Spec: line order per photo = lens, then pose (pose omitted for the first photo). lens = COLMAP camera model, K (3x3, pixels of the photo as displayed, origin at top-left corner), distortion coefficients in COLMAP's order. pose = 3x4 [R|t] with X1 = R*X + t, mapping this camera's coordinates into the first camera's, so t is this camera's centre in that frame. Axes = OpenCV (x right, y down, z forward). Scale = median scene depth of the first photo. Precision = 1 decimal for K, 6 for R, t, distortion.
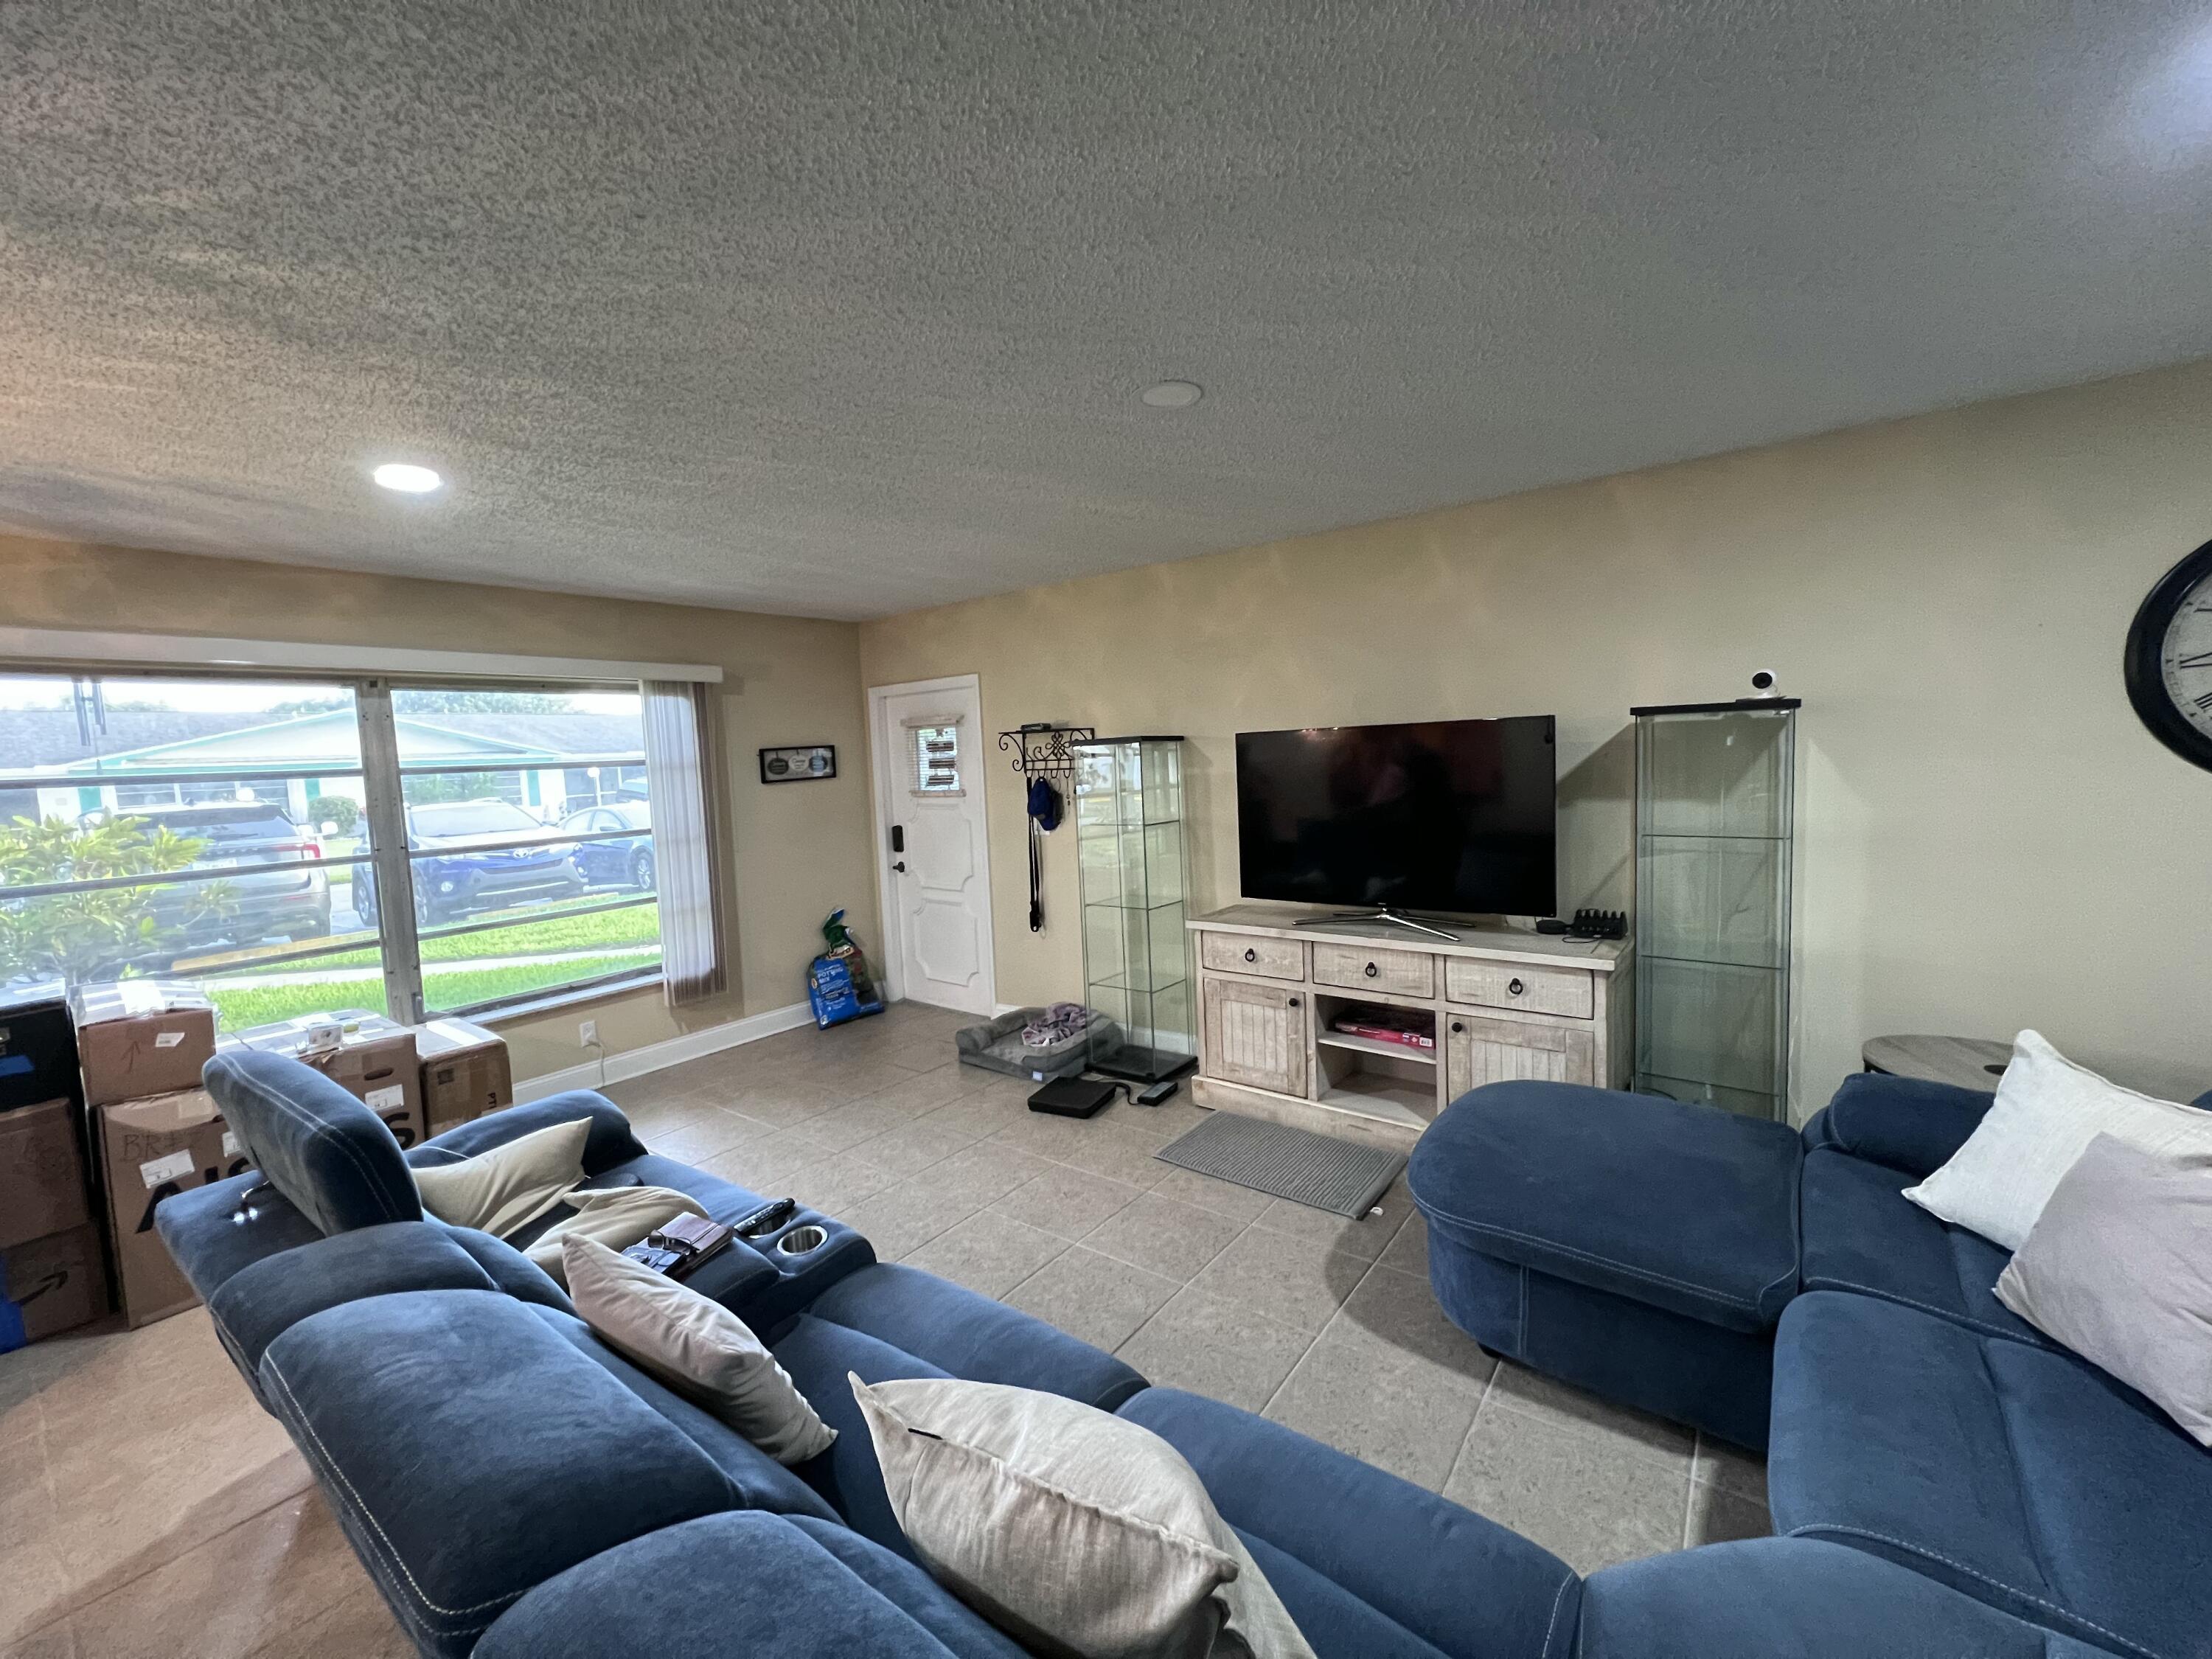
lens RADIAL K [[885.2, 0, 1103.1], [0, 885.2, 826.5], [0, 0, 1]] dist [0.000819, 0.000019]
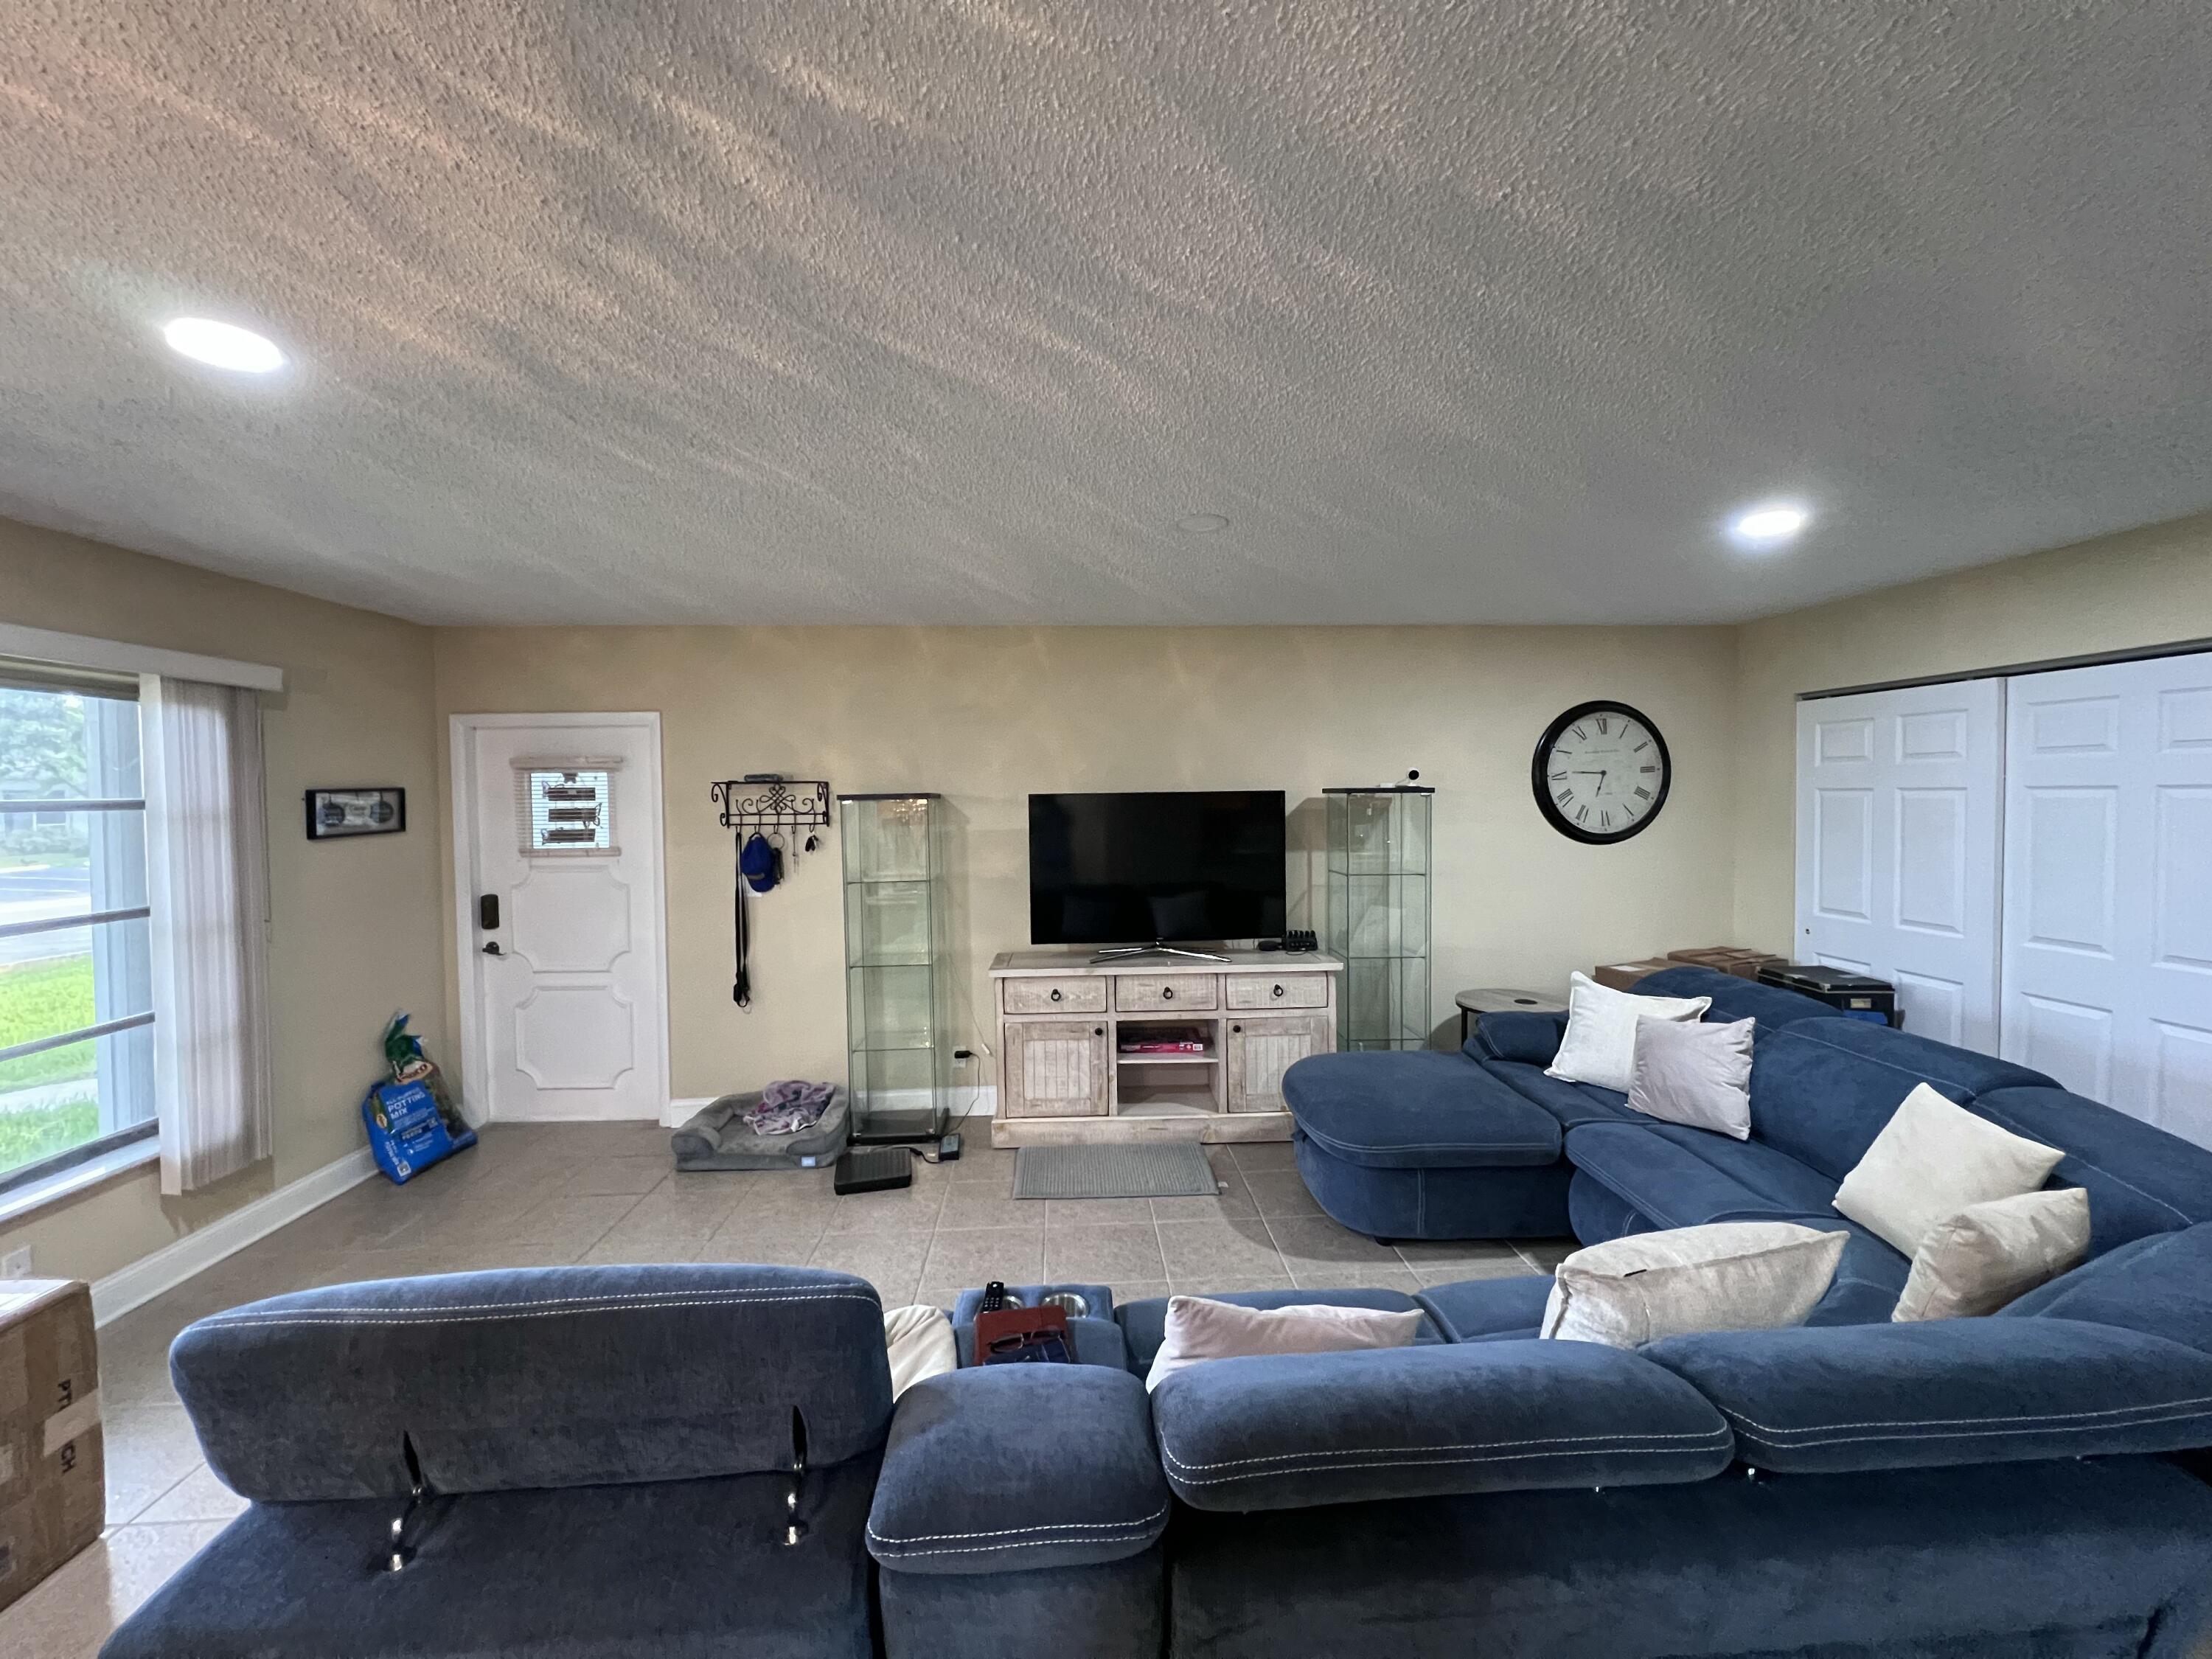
lens RADIAL K [[885.2, 0, 1103.2], [0, 885.2, 825.4], [0, 0, 1]] dist [0.000819, 0.000019]
pose [[0.766793, 0.011909, 0.641784, -0.491174], [0.031000, 0.997974, -0.055557, -0.002589], [-0.641145, 0.062496, 0.764871, 0.102948]]
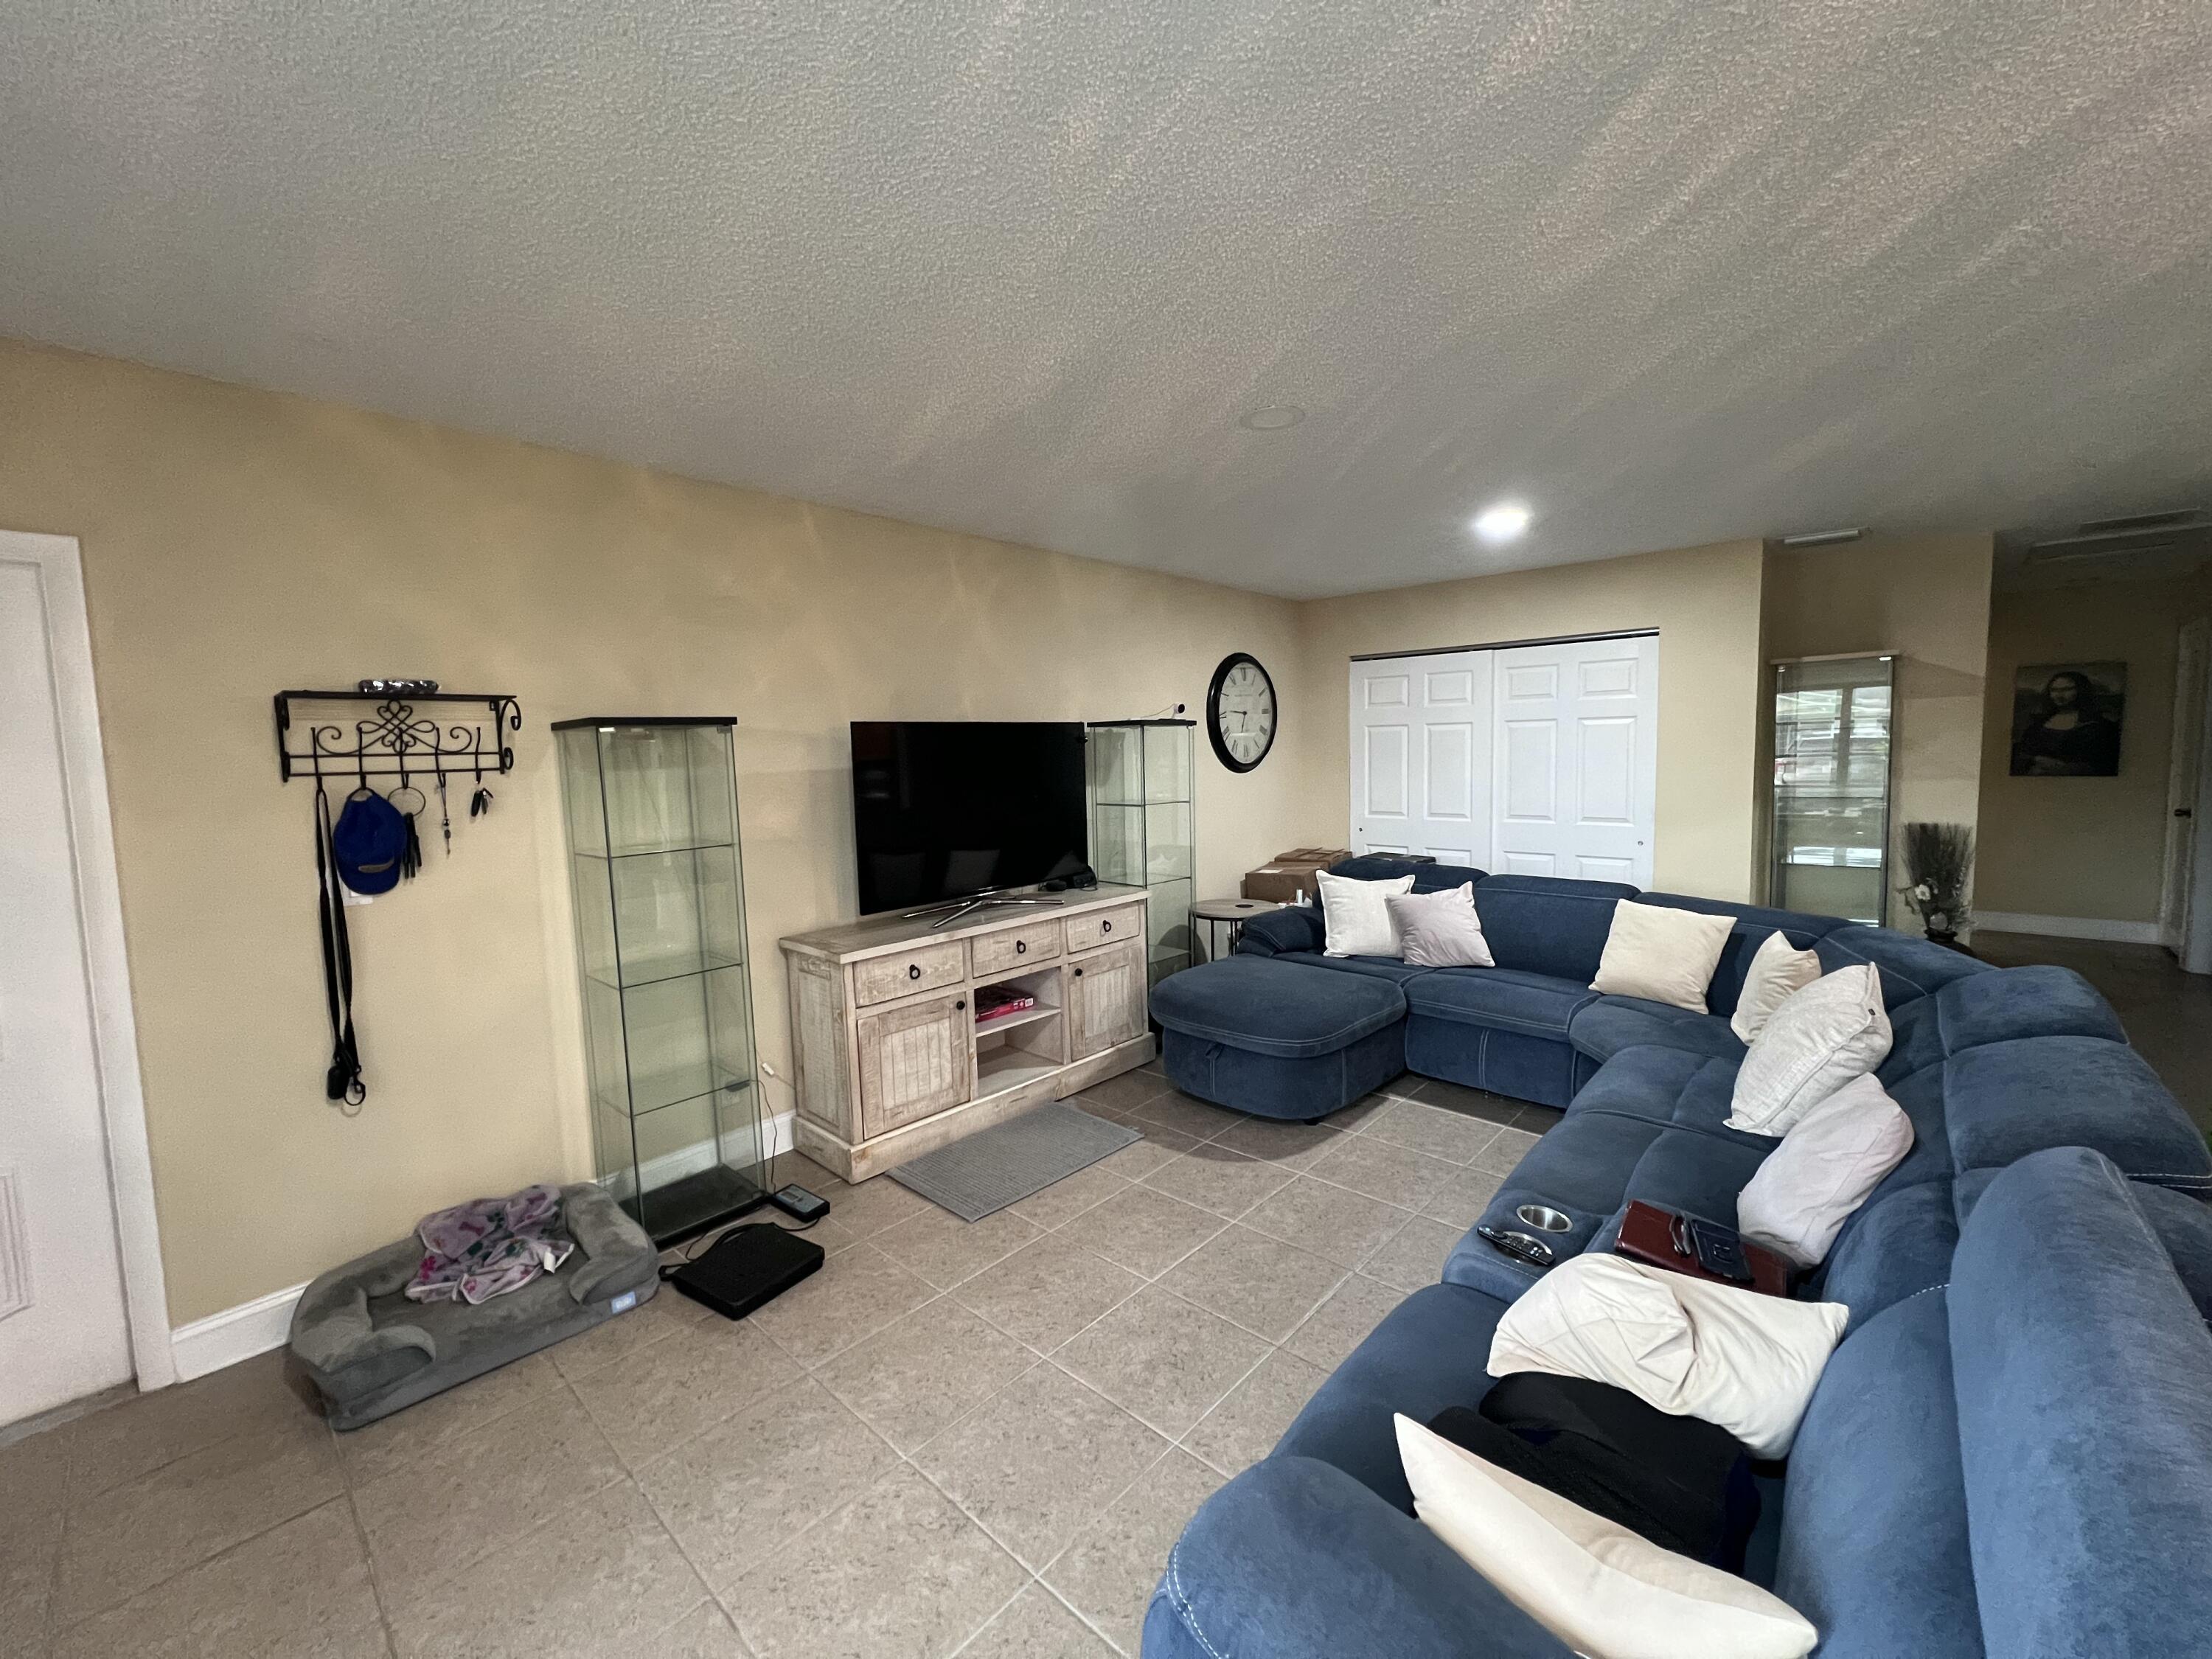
lens RADIAL K [[885.2, 0, 1099.6], [0, 885.2, 824.5], [0, 0, 1]] dist [0.000819, 0.000019]
pose [[0.105650, -0.045582, 0.993358, -0.678987], [0.102162, 0.994161, 0.034753, -0.013093], [-0.989142, 0.097811, 0.109689, 0.693138]]
